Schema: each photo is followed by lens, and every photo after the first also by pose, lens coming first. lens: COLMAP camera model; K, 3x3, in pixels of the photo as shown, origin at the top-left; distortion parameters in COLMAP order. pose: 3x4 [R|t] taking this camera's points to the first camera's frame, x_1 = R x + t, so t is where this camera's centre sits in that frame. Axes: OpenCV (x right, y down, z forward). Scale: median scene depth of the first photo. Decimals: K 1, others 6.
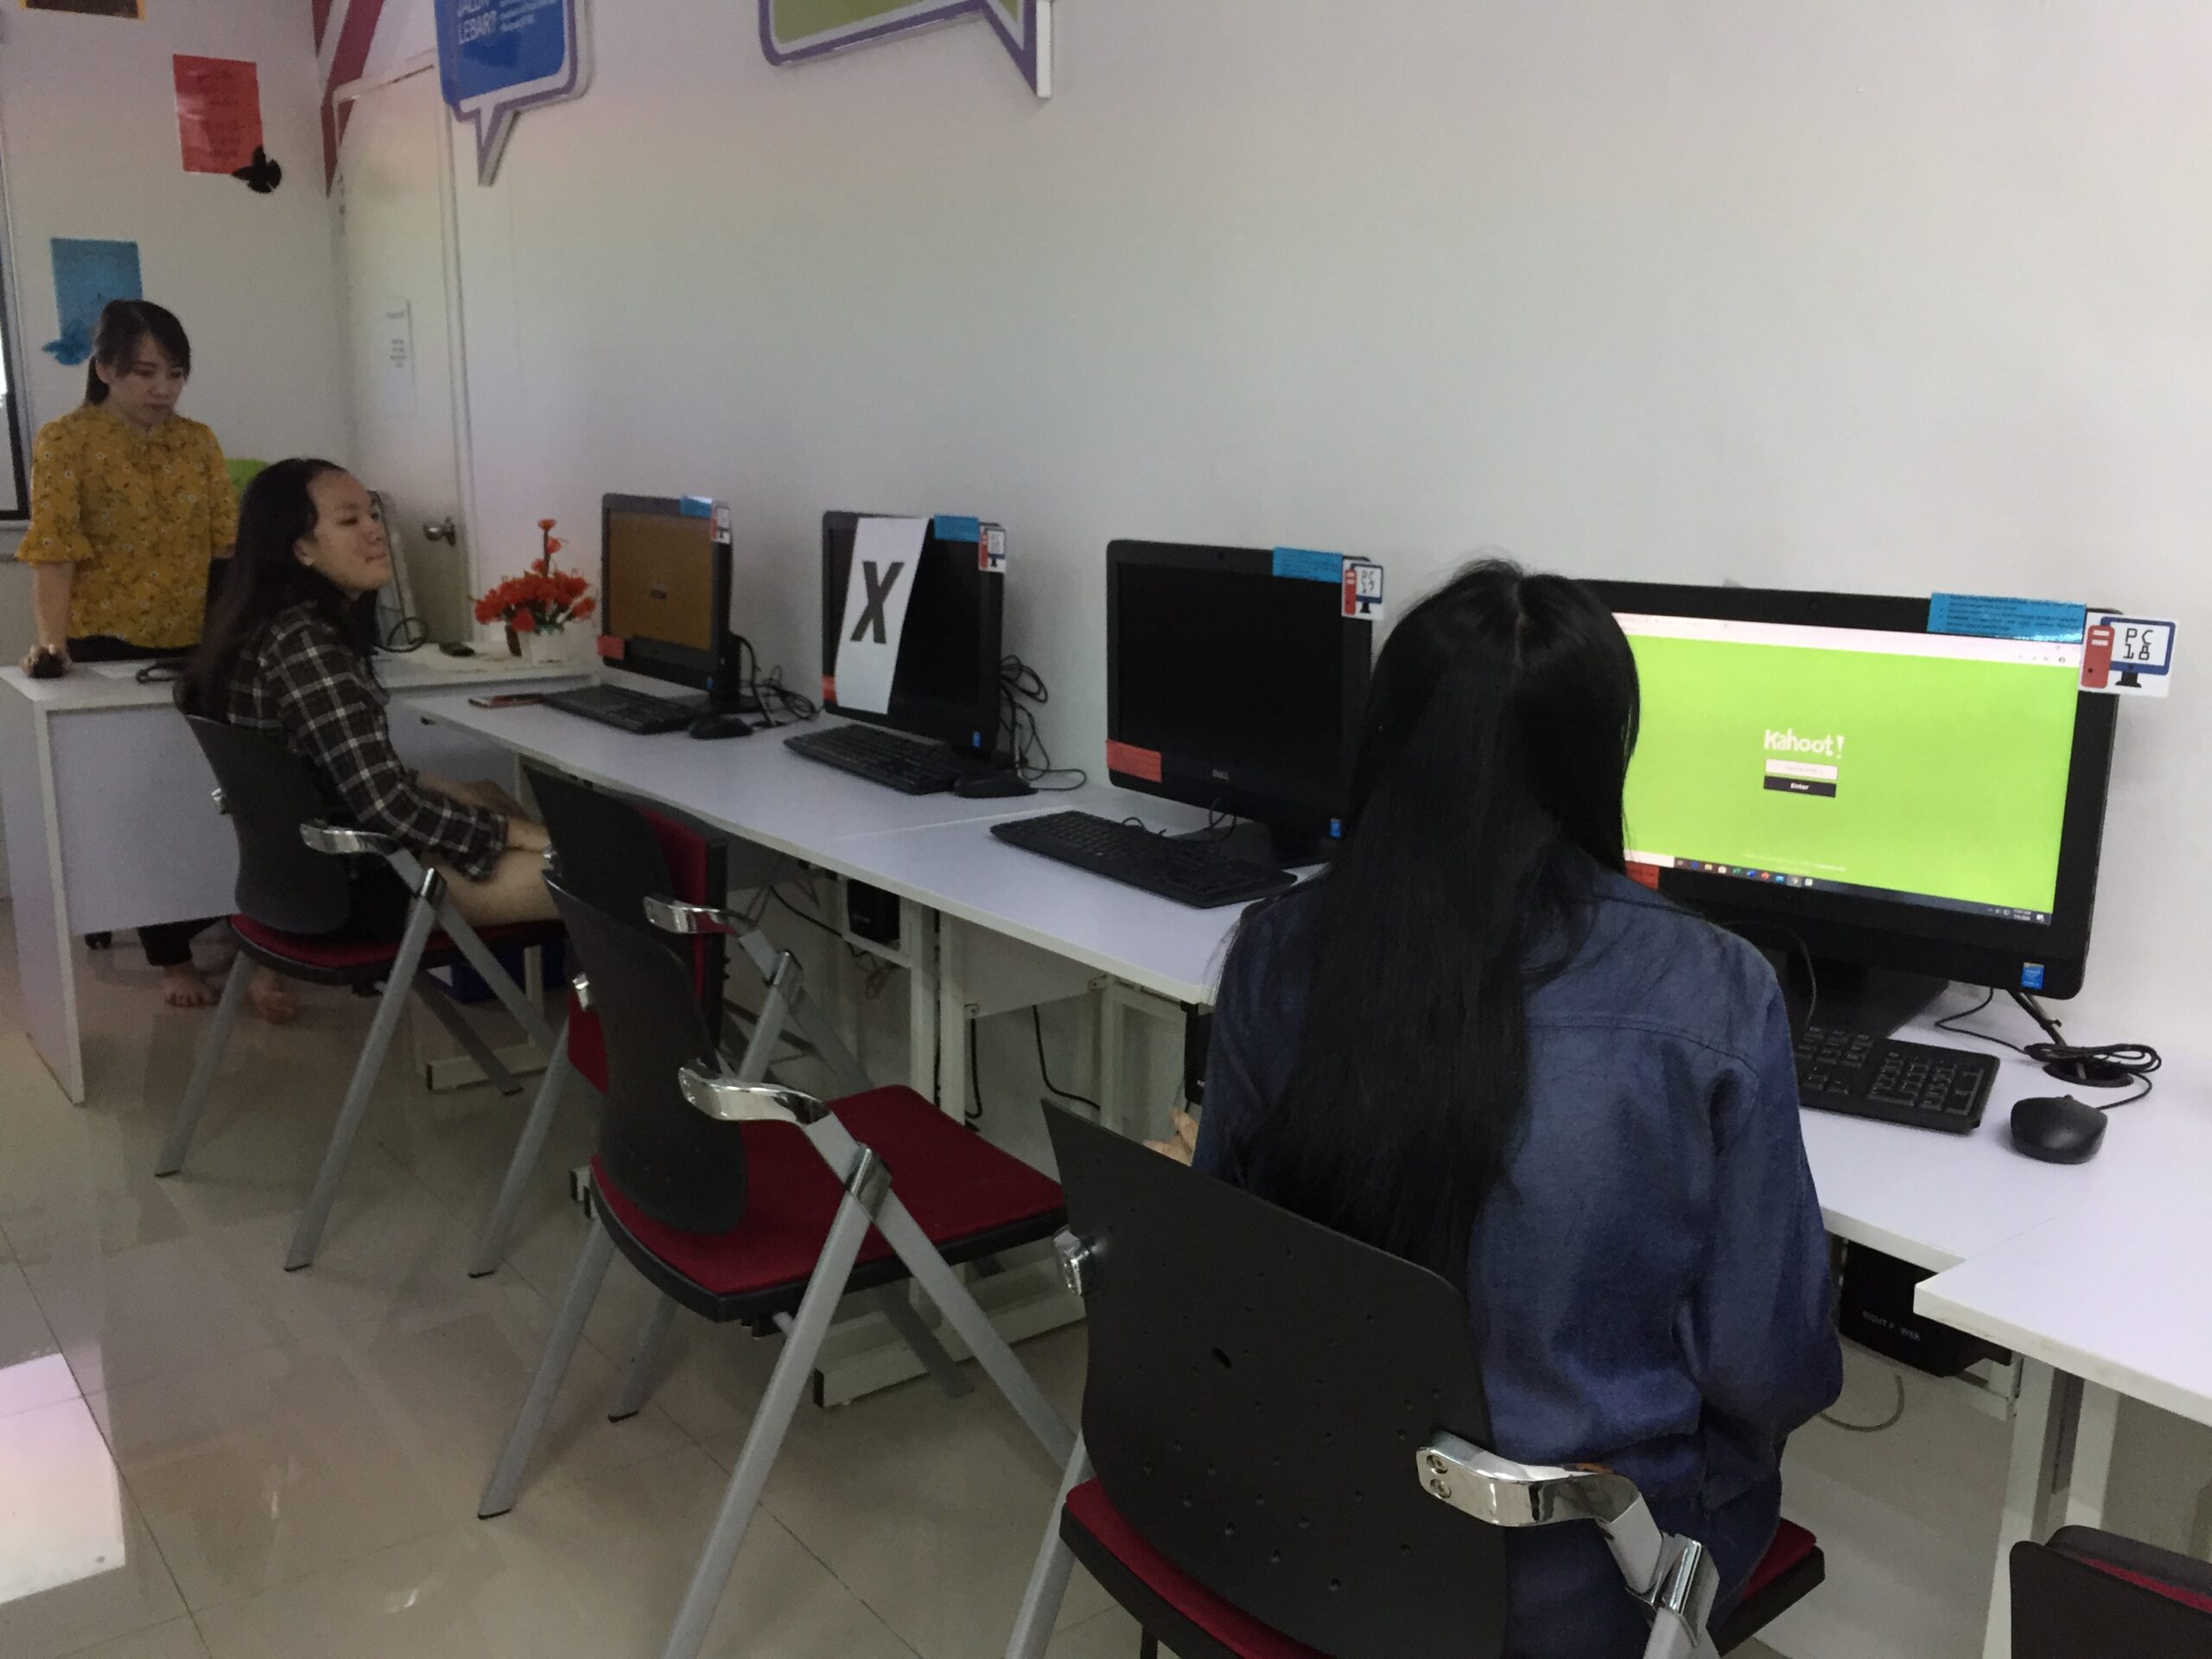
lens RADIAL K [[1898.8, 0, 1106.7], [0, 1898.8, 830.4], [0, 0, 1]] dist [0.068666, -0.087032]
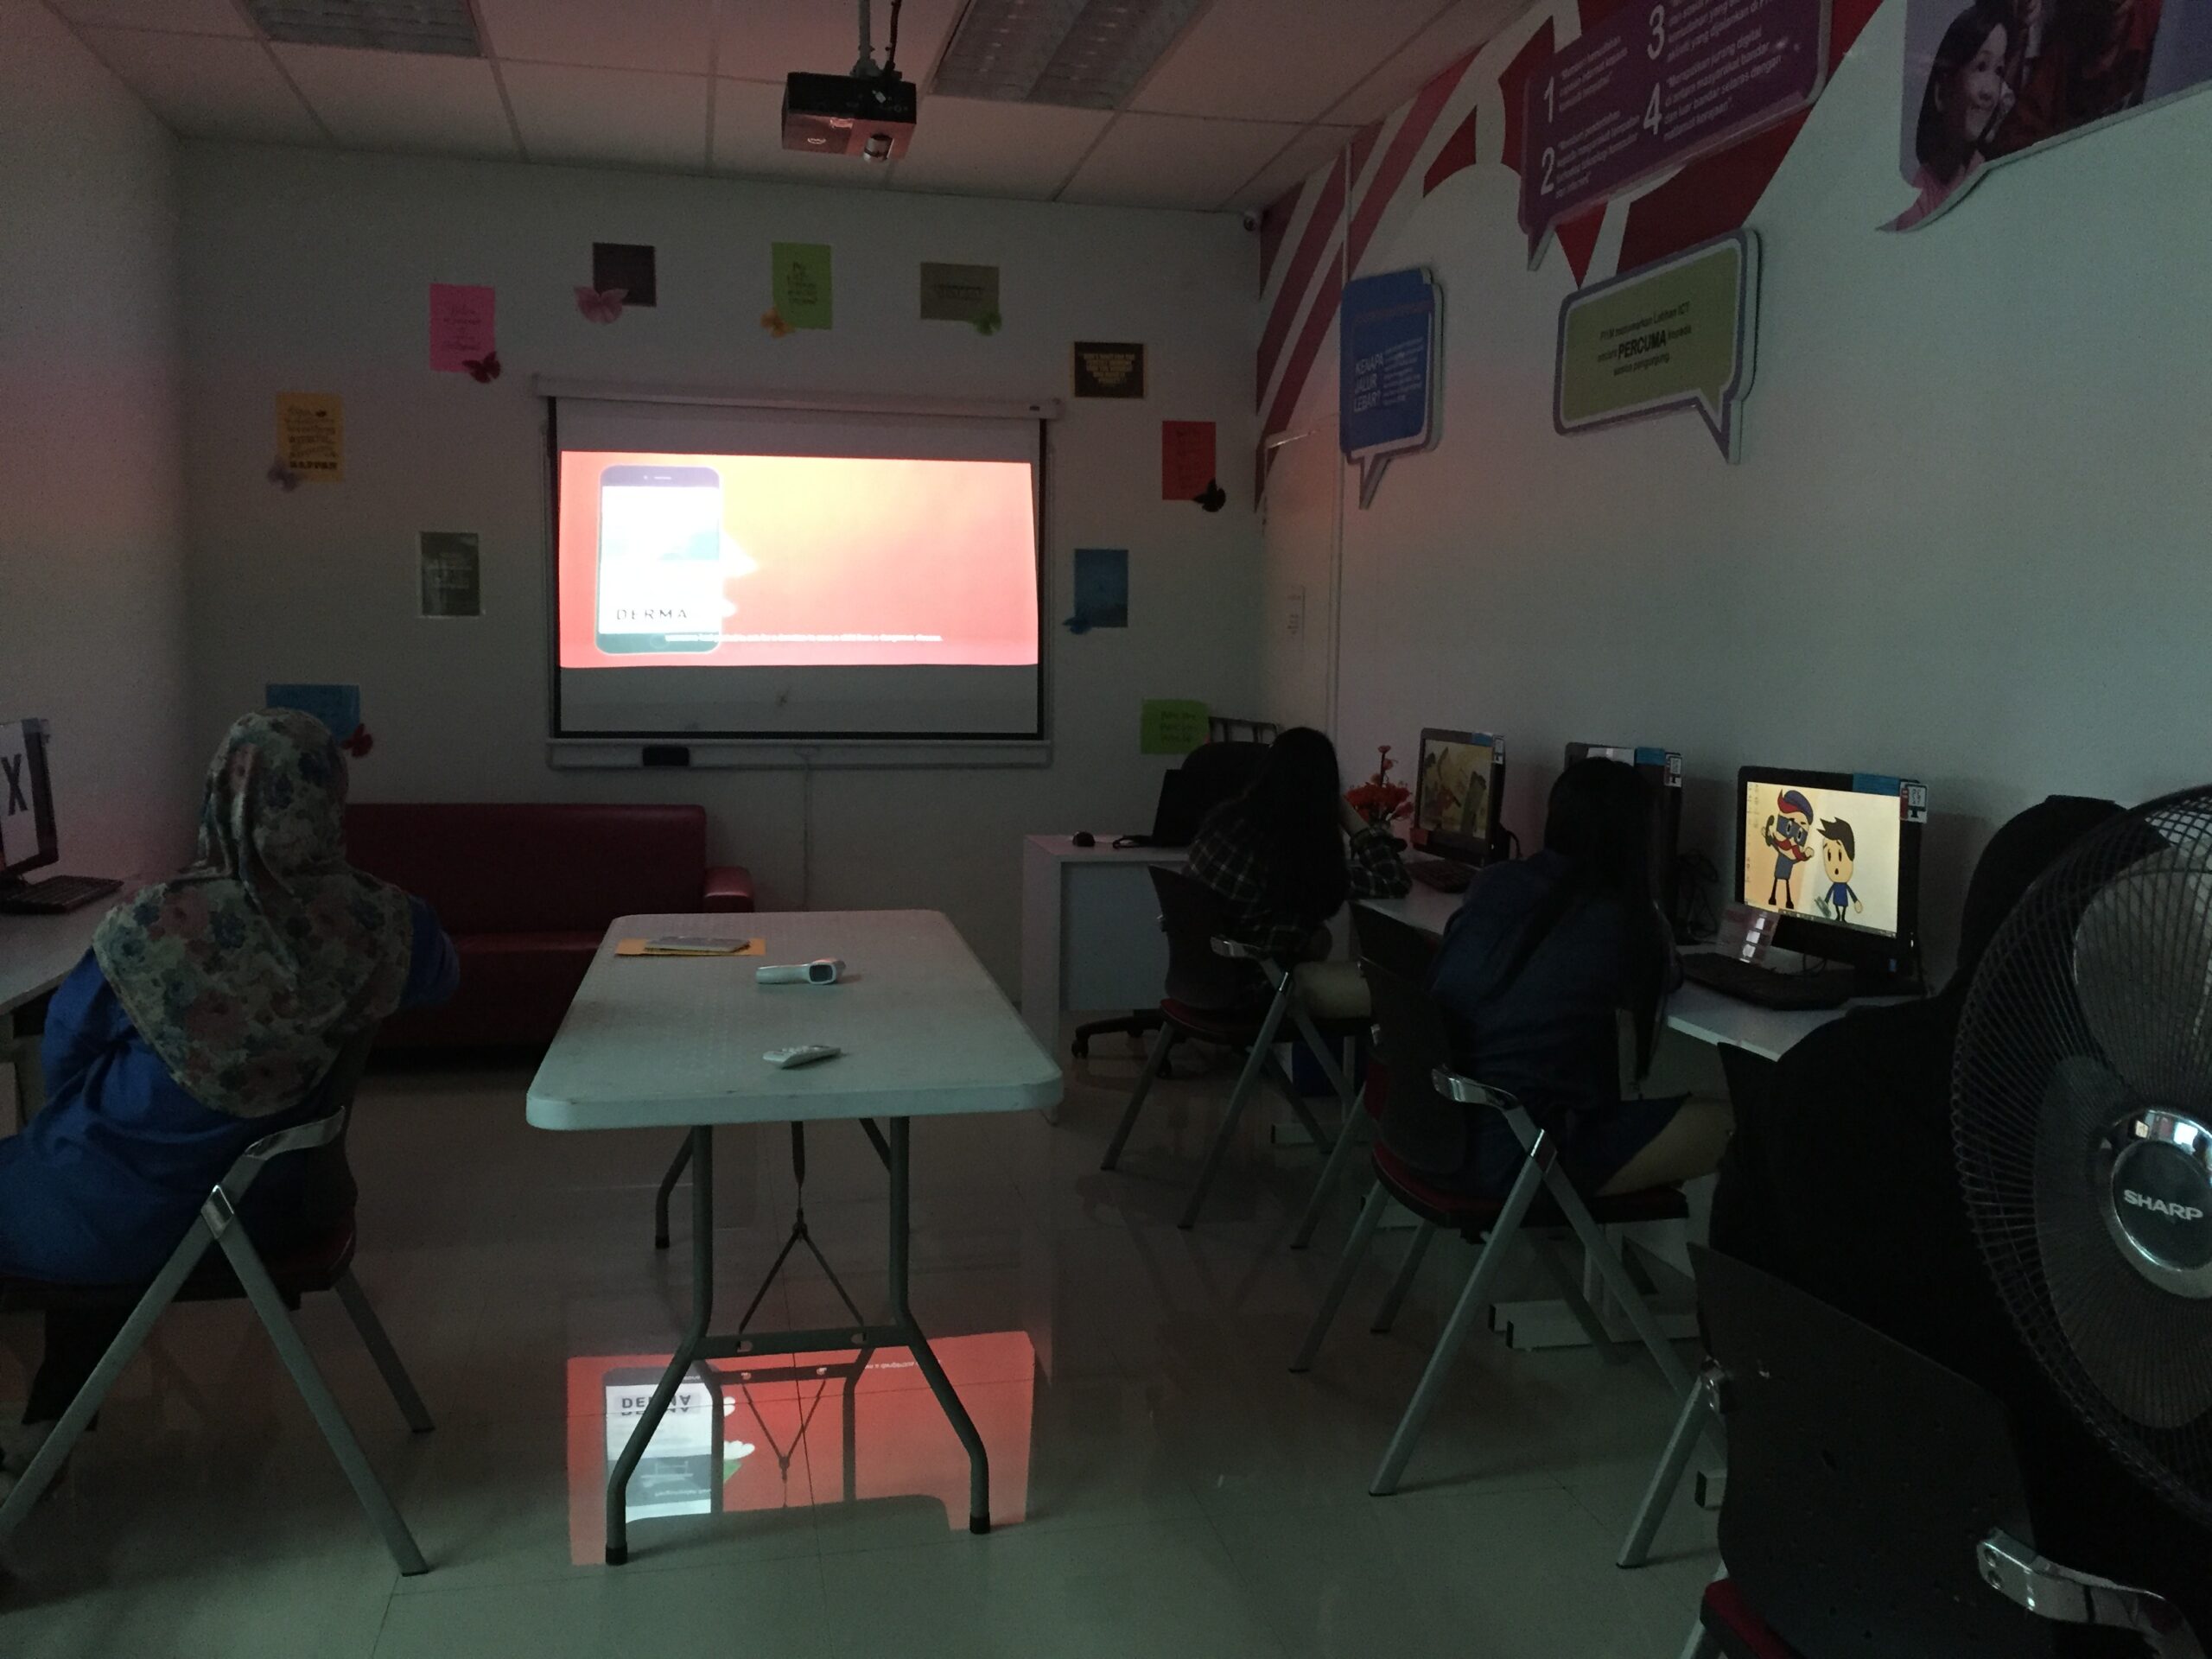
lens RADIAL K [[1906.4, 0, 1111.9], [0, 1906.4, 822.7], [0, 0, 1]] dist [0.078556, -0.089619]
pose [[0.906064, 0.038742, -0.421362, 0.108728], [-0.090416, 0.990527, -0.103348, 0.051376], [0.413367, 0.131738, 0.900984, -0.308520]]
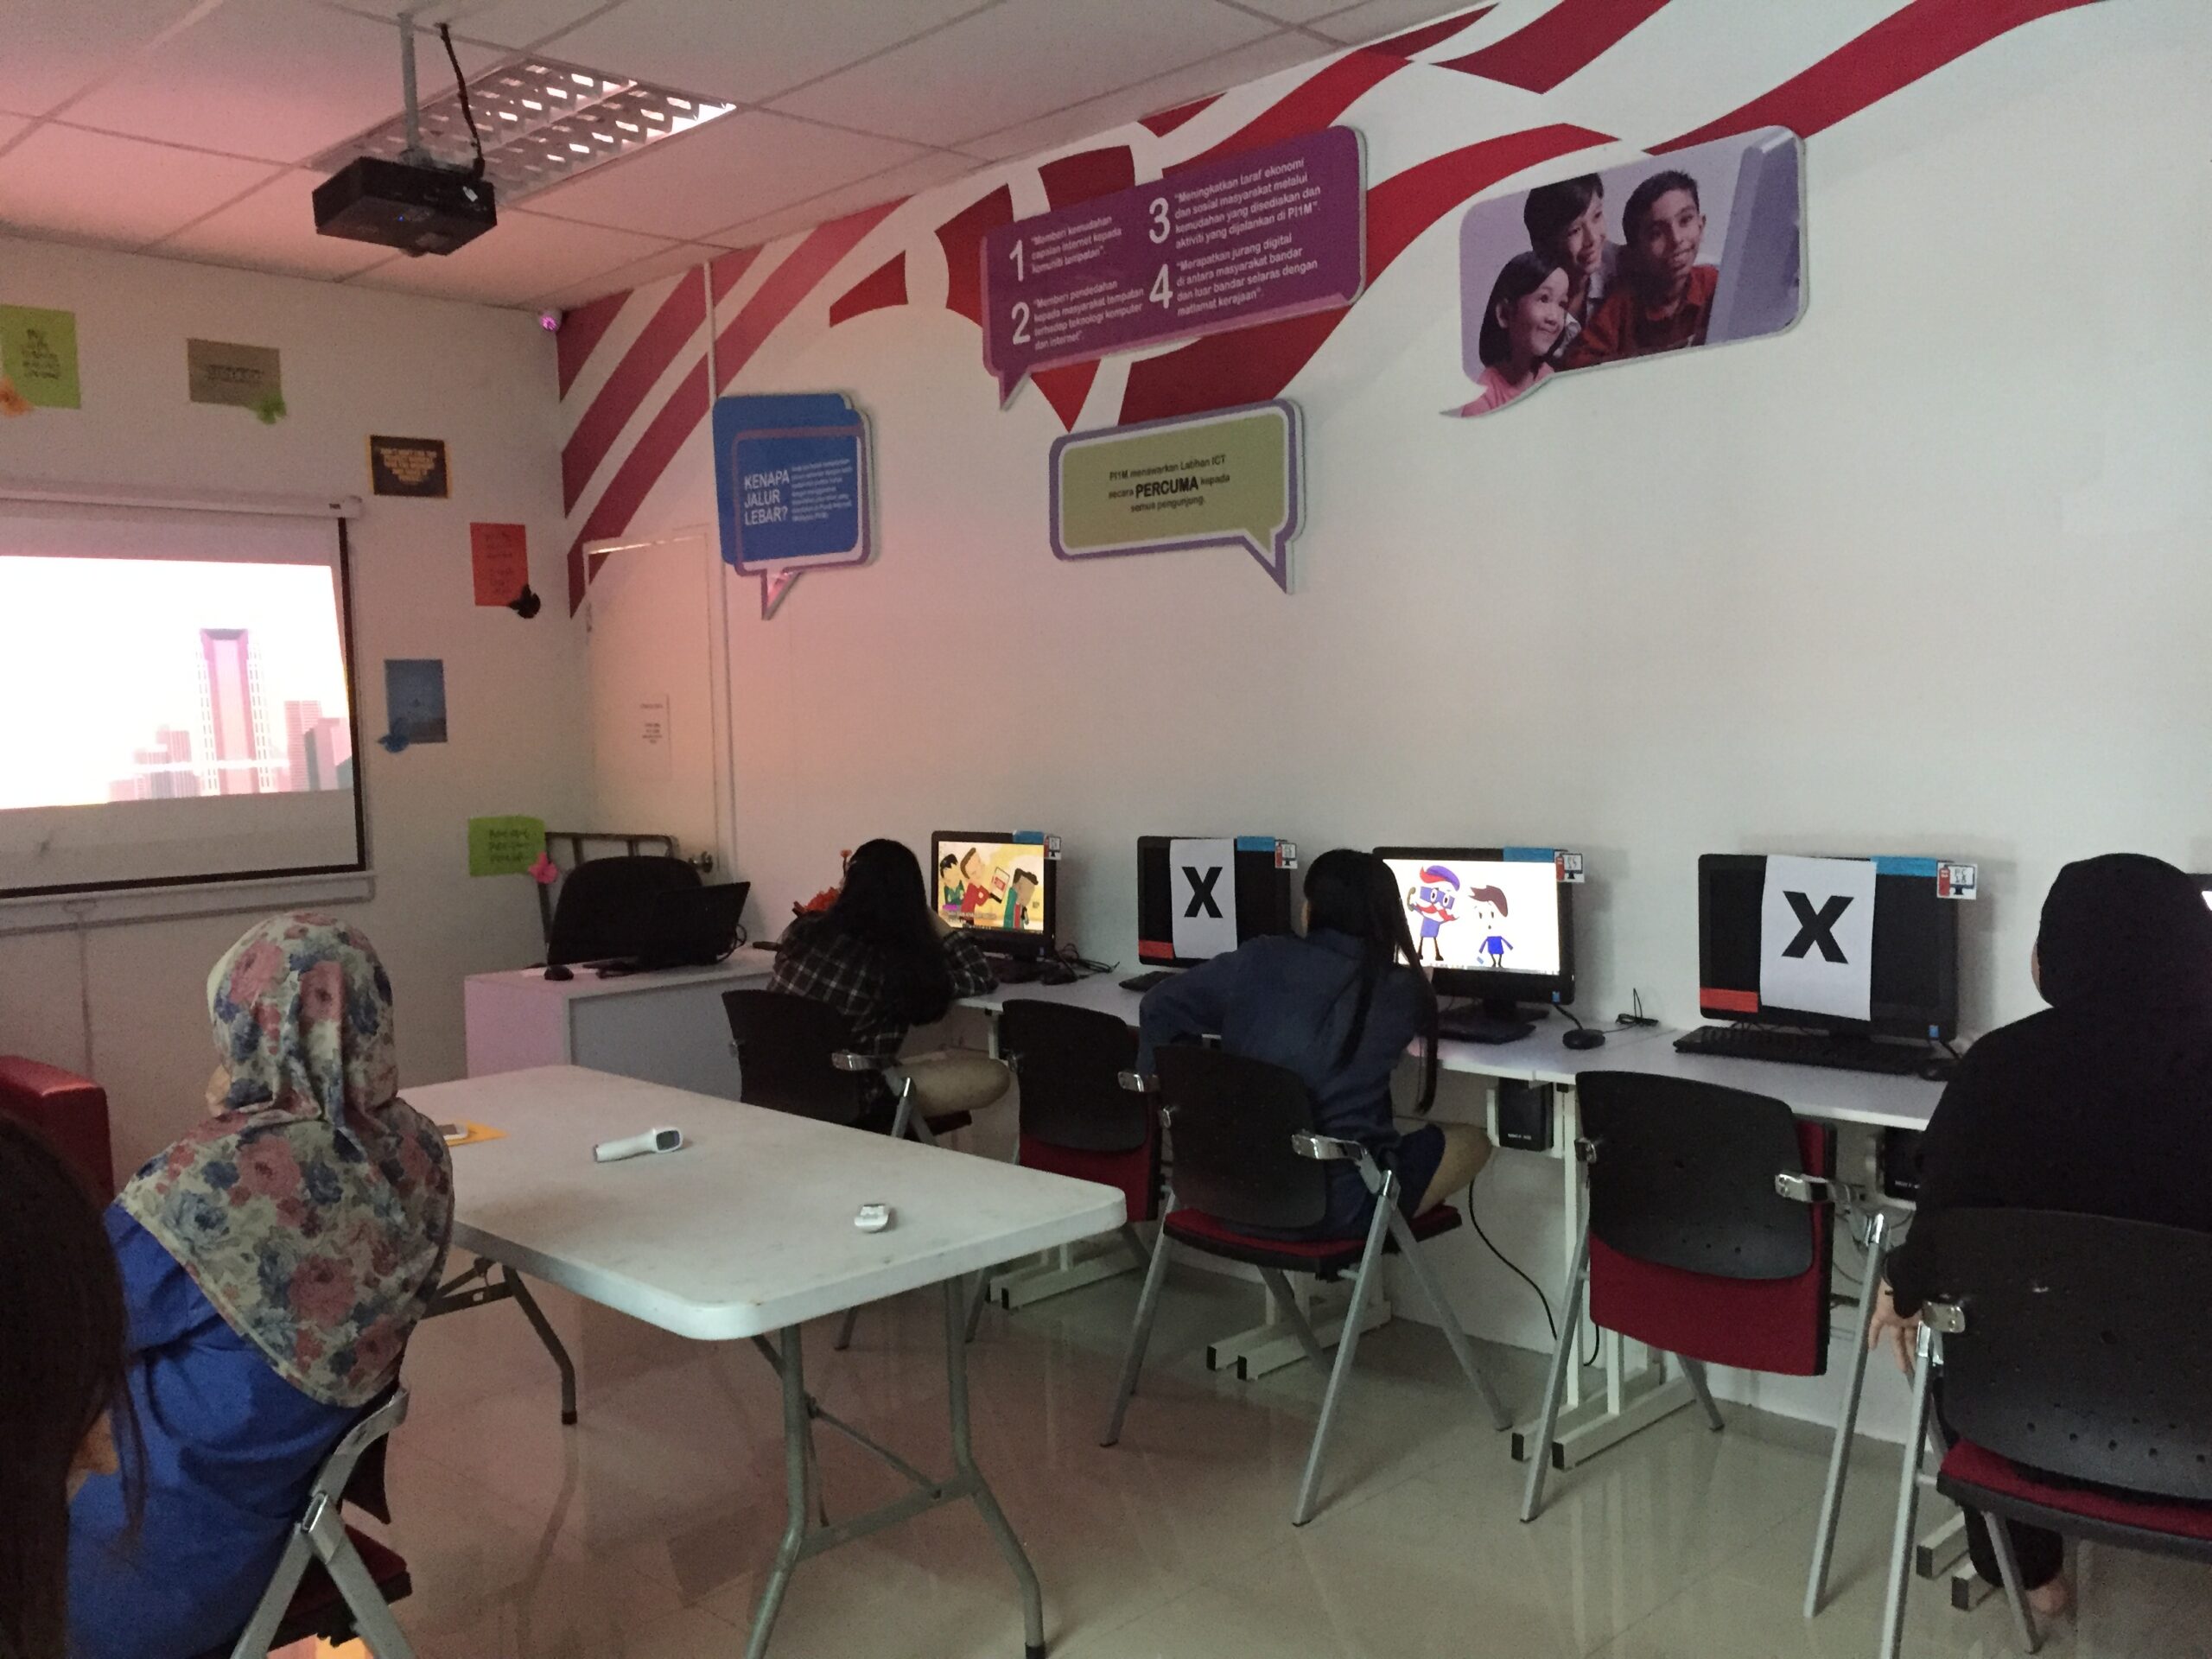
lens RADIAL K [[1906.4, 0, 1111.9], [0, 1906.4, 822.7], [0, 0, 1]] dist [0.078556, -0.089619]
pose [[0.989540, -0.045814, 0.136789, -0.285678], [0.066574, 0.986246, -0.151286, 0.044377], [-0.127977, 0.158810, 0.978980, -0.410949]]
